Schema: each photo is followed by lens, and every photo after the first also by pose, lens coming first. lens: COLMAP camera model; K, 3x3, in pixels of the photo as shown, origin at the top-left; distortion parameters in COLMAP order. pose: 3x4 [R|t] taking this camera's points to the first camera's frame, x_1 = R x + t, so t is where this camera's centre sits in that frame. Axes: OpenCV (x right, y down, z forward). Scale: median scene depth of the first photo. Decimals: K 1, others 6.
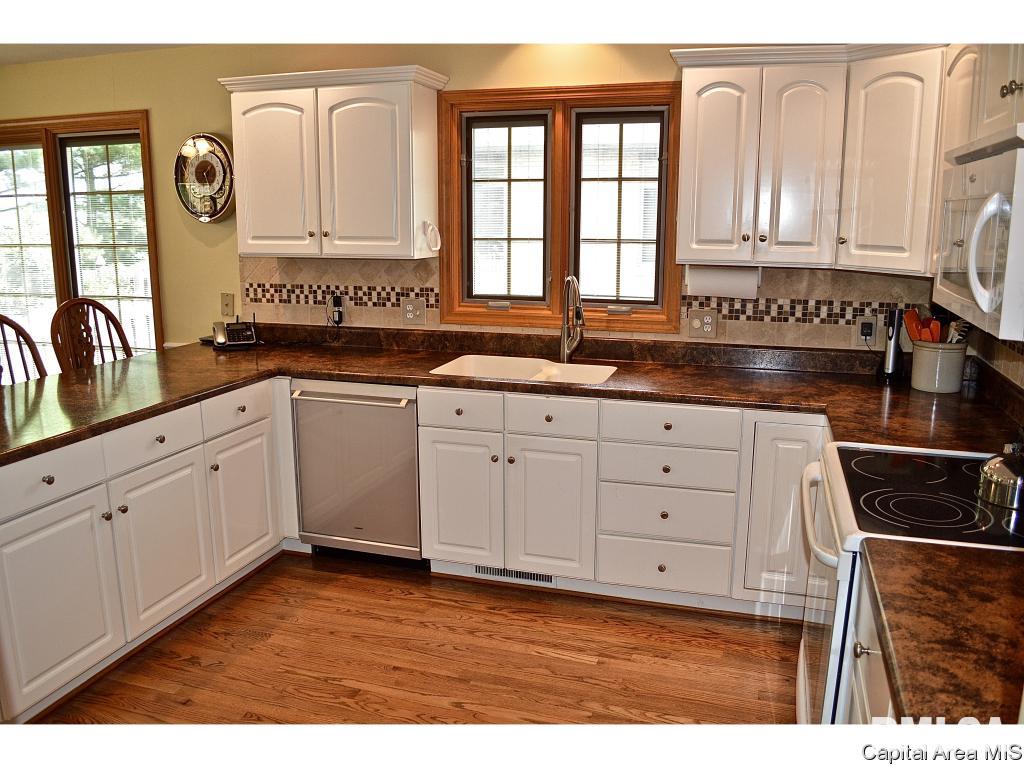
lens RADIAL K [[824.6, 0, 513.4], [0, 824.6, 380.6], [0, 0, 1]] dist [-0.068437, 0.005386]
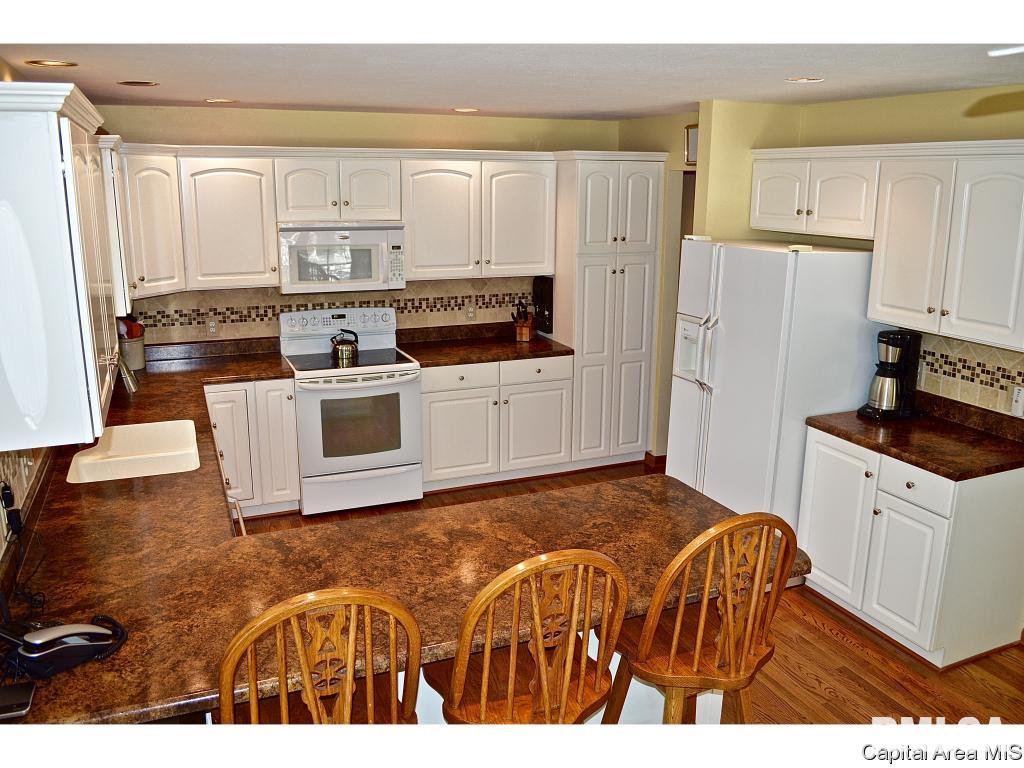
lens RADIAL K [[824.6, 0, 513.4], [0, 824.6, 380.6], [0, 0, 1]] dist [-0.068437, 0.005386]
pose [[-0.649207, -0.185109, 0.737744, -0.847735], [0.142573, 0.923127, 0.357086, -0.323637], [-0.747130, 0.337005, -0.572908, 1.060547]]
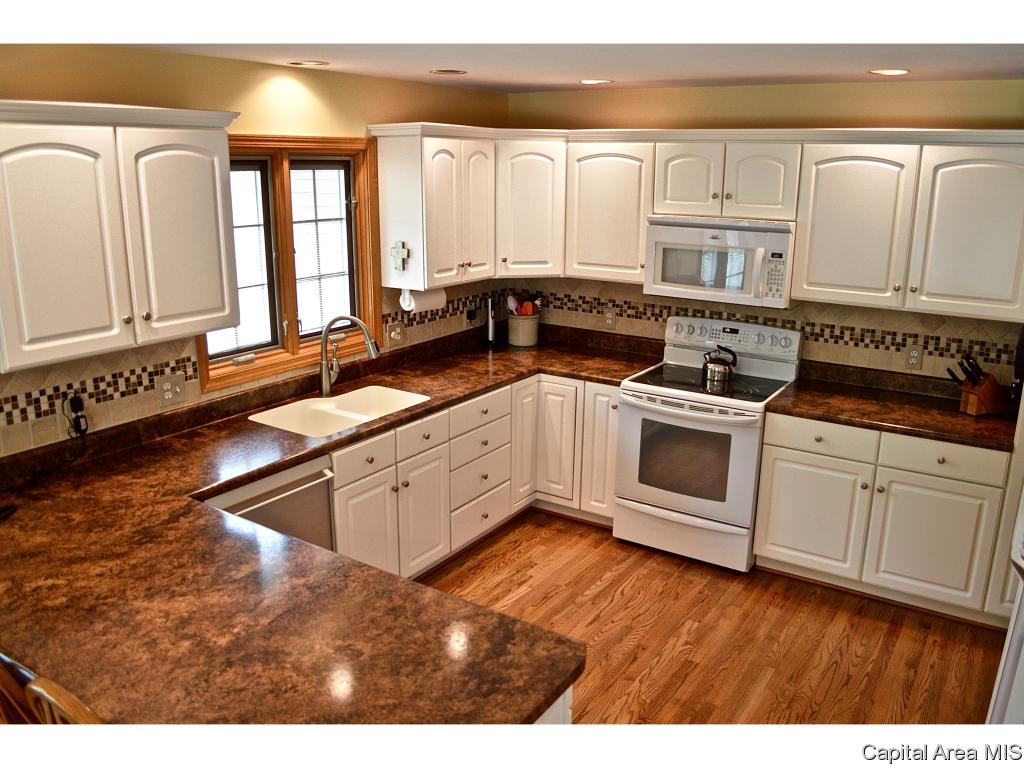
lens RADIAL K [[824.6, 0, 513.4], [0, 824.6, 380.6], [0, 0, 1]] dist [-0.068437, 0.005386]
pose [[0.273305, -0.245921, 0.929961, -0.802247], [0.182529, 0.962462, 0.200872, -0.196977], [-0.944451, 0.114846, 0.307934, 0.411731]]
